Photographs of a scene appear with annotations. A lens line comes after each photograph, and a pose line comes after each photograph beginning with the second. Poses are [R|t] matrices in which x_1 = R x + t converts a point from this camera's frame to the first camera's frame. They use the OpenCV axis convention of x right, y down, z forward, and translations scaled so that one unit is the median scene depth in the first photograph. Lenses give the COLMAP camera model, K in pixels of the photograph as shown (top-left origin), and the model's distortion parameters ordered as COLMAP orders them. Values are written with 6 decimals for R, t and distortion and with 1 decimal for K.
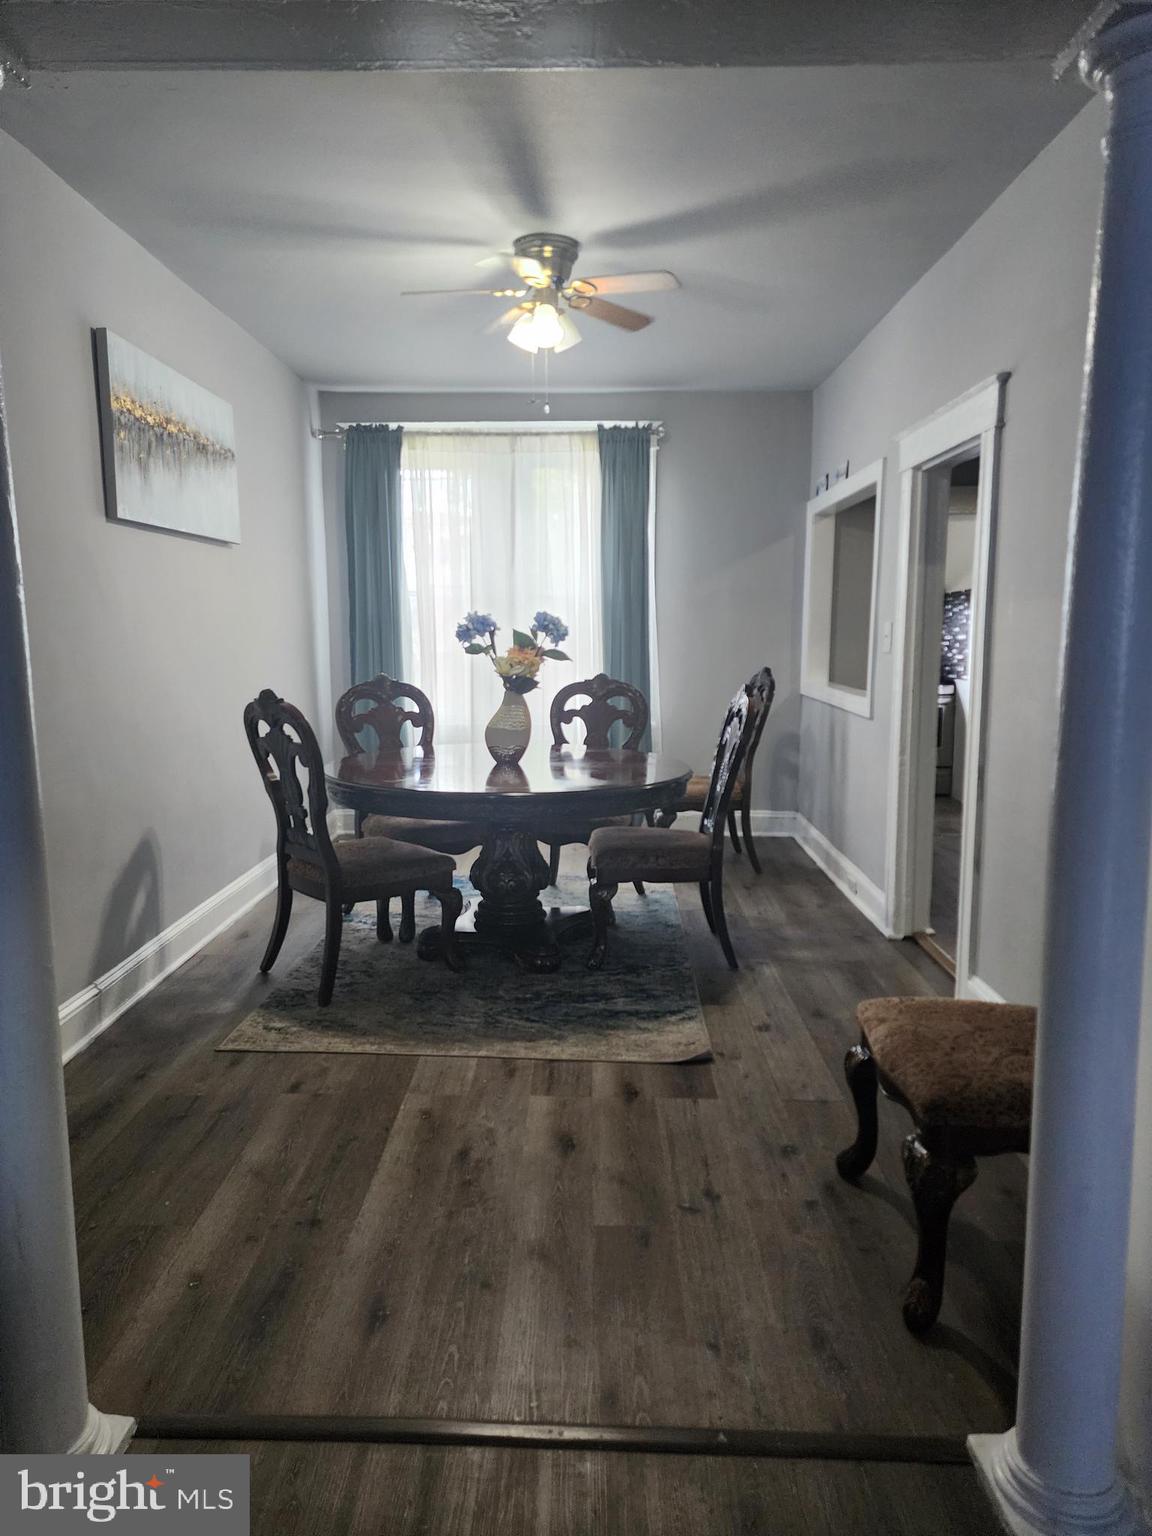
lens RADIAL K [[1021.0, 0, 574.8], [0, 1021.0, 778.1], [0, 0, 1]] dist [0.052472, -0.044804]
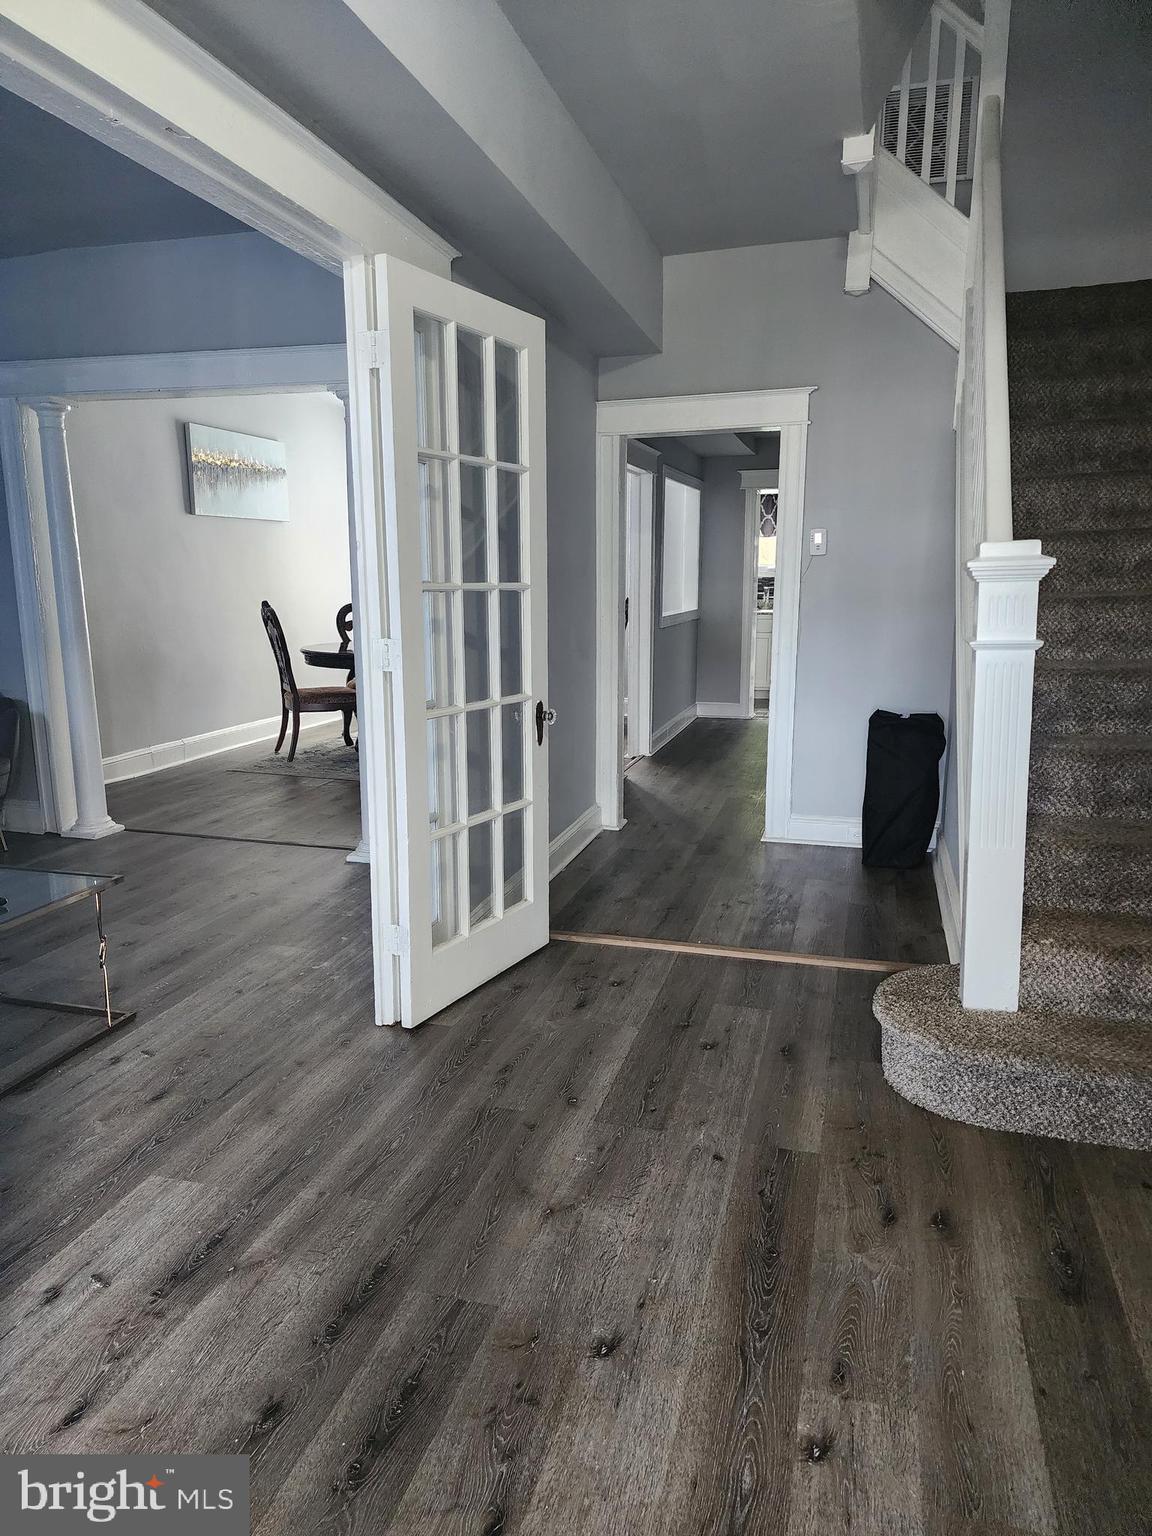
lens RADIAL K [[1021.0, 0, 574.8], [0, 1021.0, 778.1], [0, 0, 1]] dist [0.052472, -0.044804]
pose [[0.968347, 0.045388, -0.245445, 0.745665], [-0.036186, 0.998467, 0.041873, 0.143927], [0.246969, -0.031666, 0.968506, -0.740366]]
